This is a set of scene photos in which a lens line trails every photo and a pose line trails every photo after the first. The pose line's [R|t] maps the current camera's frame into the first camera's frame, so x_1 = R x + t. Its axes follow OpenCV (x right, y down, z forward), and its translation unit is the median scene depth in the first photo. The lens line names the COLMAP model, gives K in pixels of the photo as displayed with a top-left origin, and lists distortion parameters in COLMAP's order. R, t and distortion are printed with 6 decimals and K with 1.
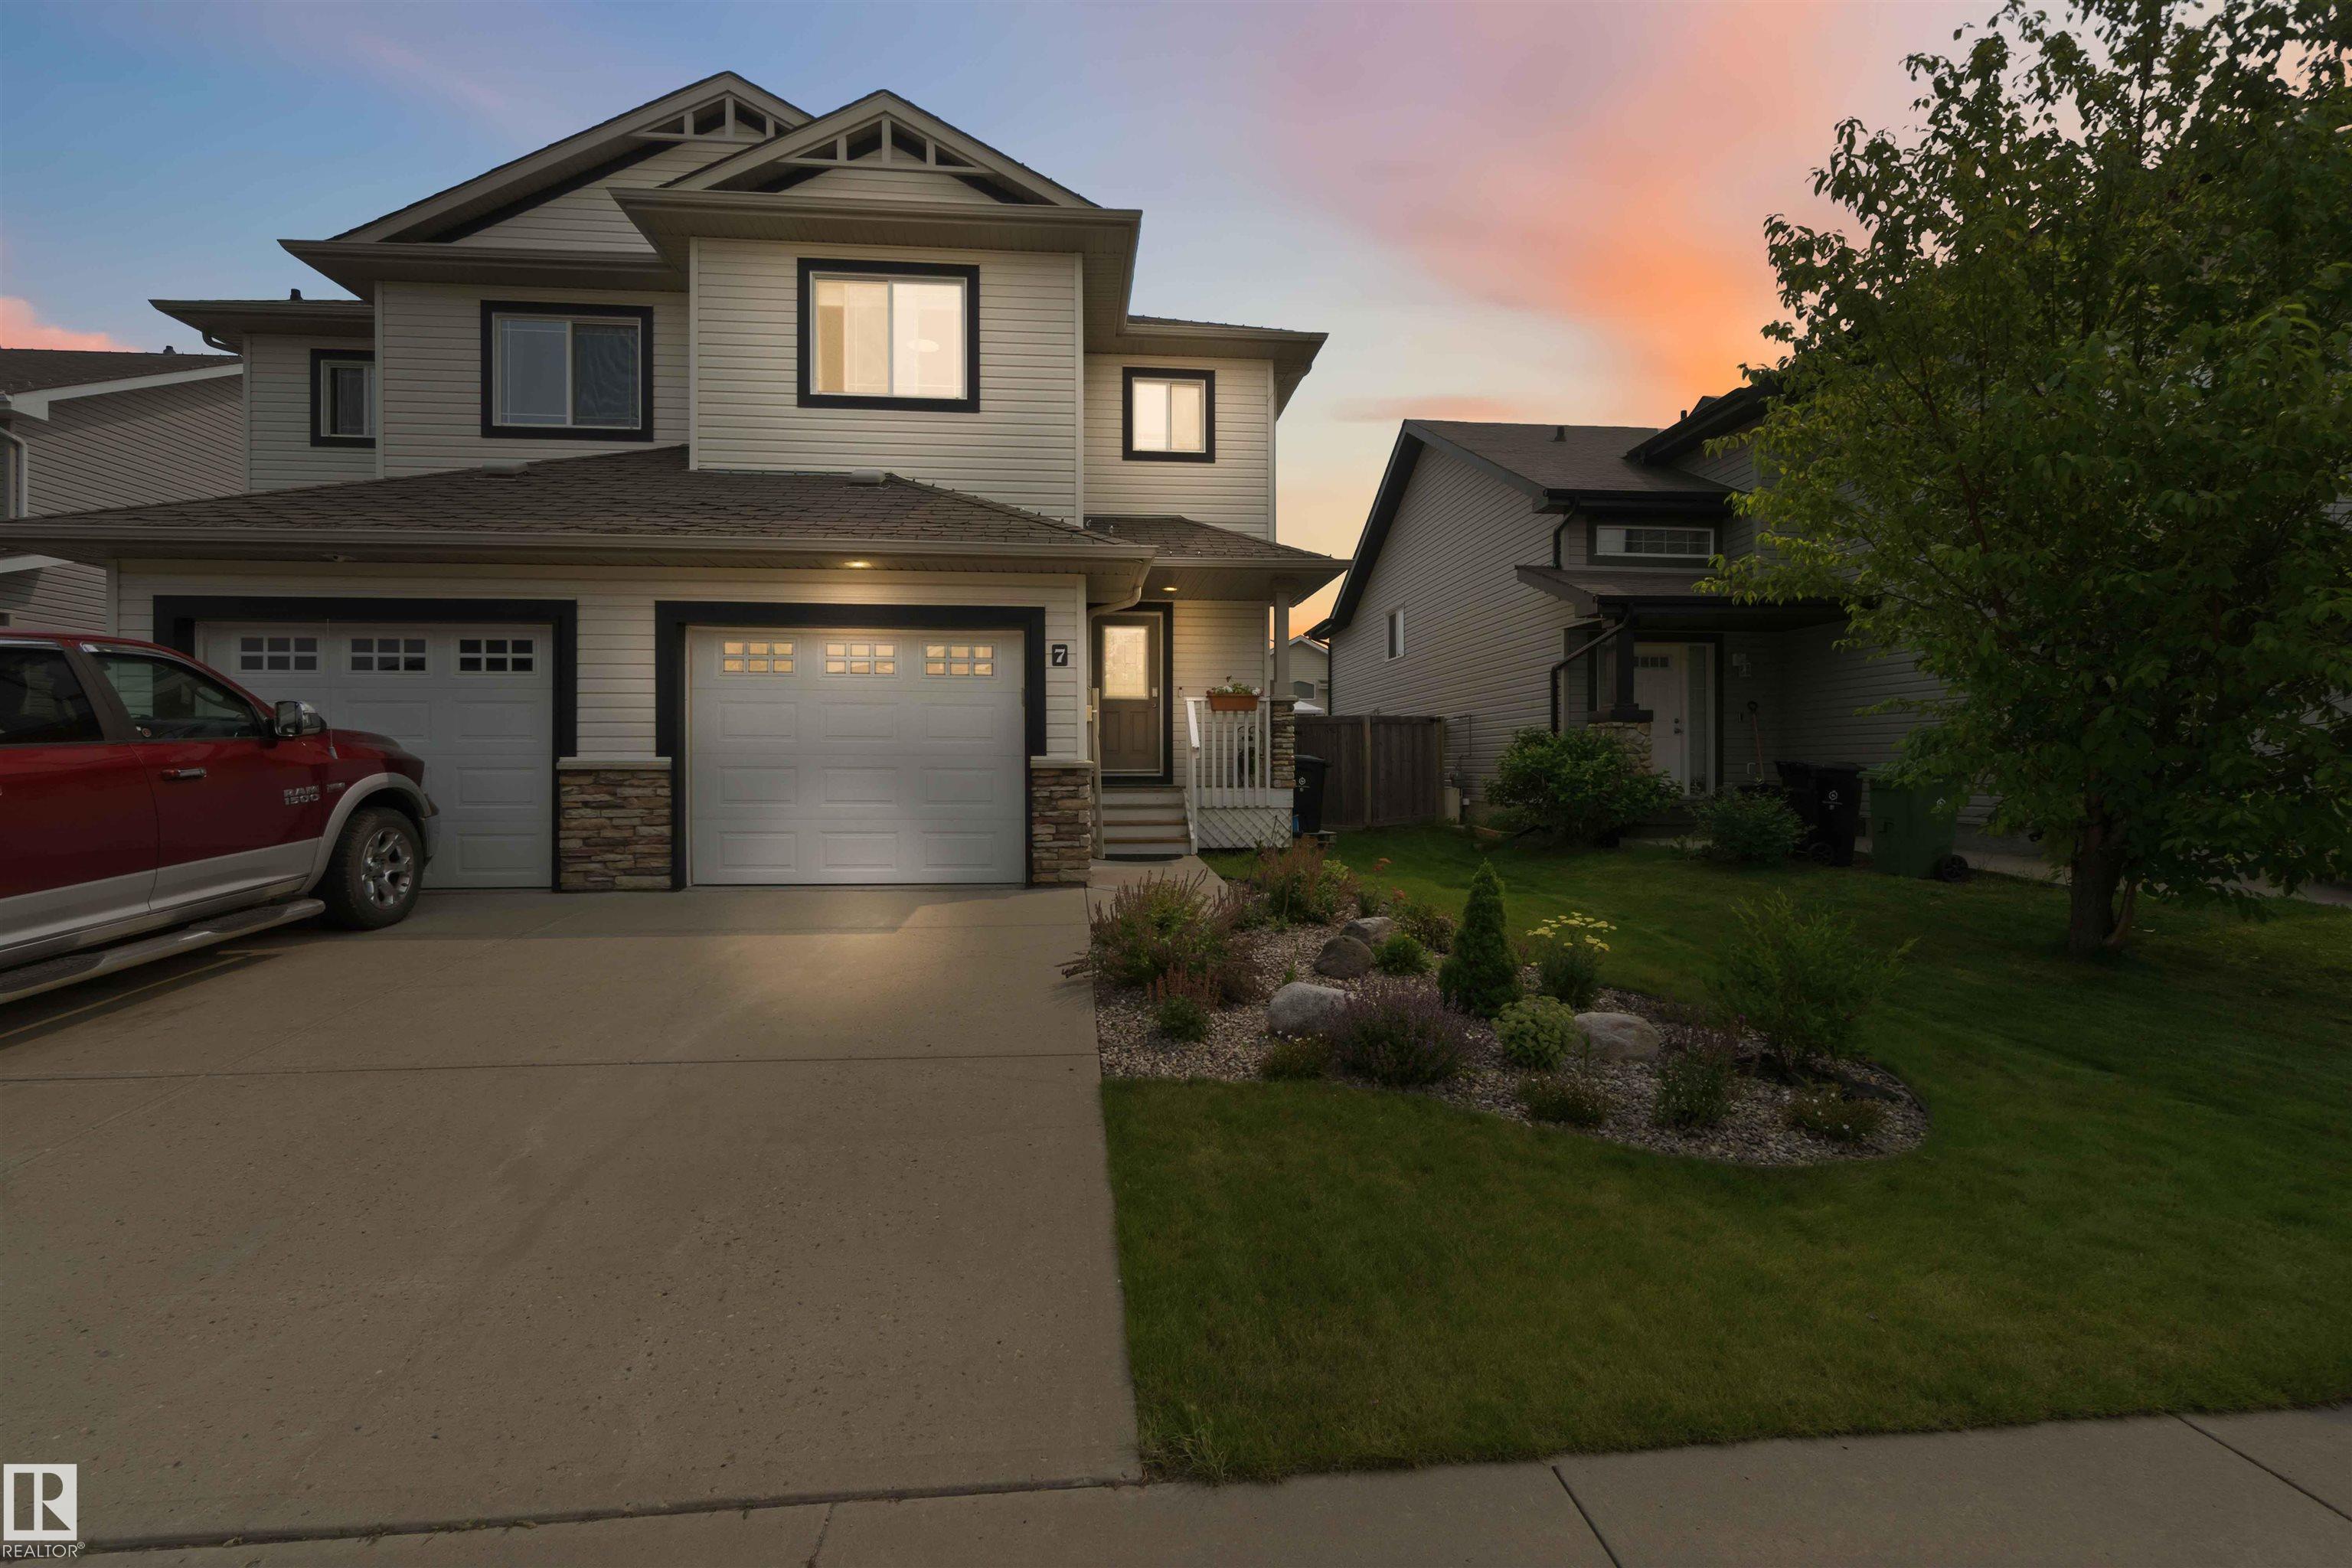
lens RADIAL K [[1039.4, 0, 1170.6], [0, 1039.4, 774.2], [0, 0, 1]] dist [-0.002223, -0.000442]
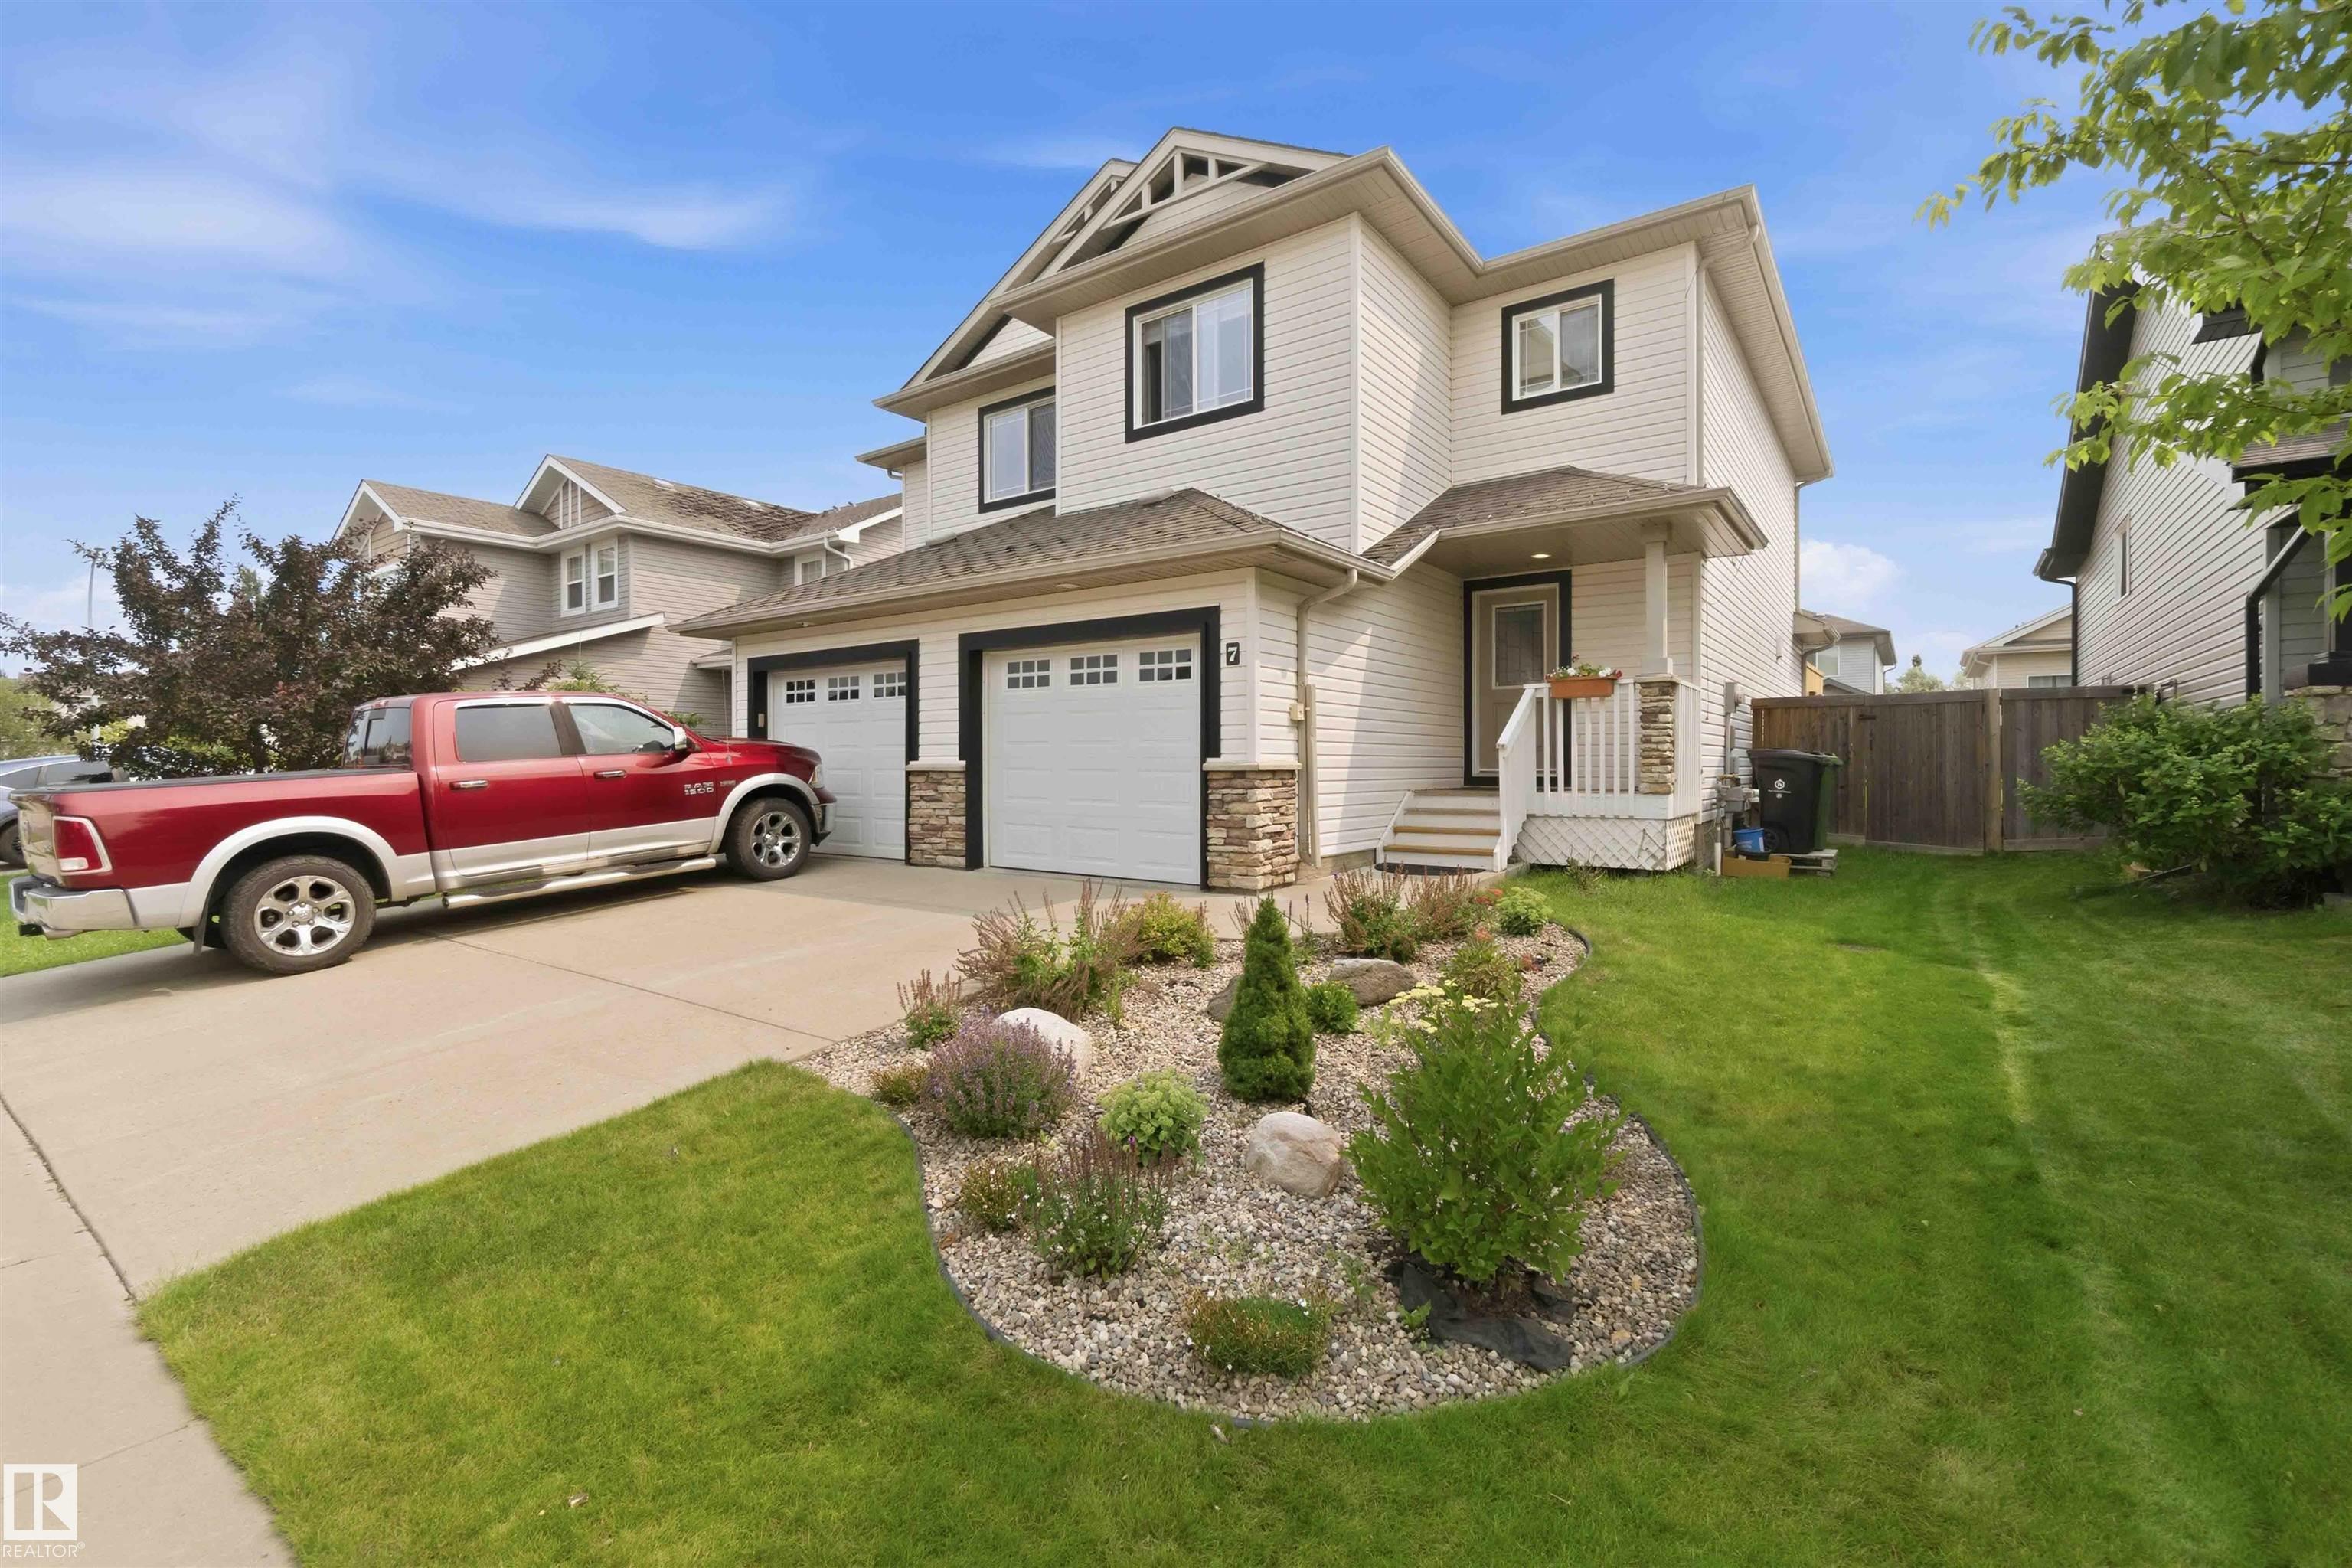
lens RADIAL K [[1039.4, 0, 1166.9], [0, 1039.4, 778.5], [0, 0, 1]] dist [-0.002223, -0.000442]
pose [[0.741317, 0.008431, -0.671102, 0.500423], [-0.001230, 0.999936, 0.011202, -0.009241], [0.671154, -0.007479, 0.741281, 0.241321]]
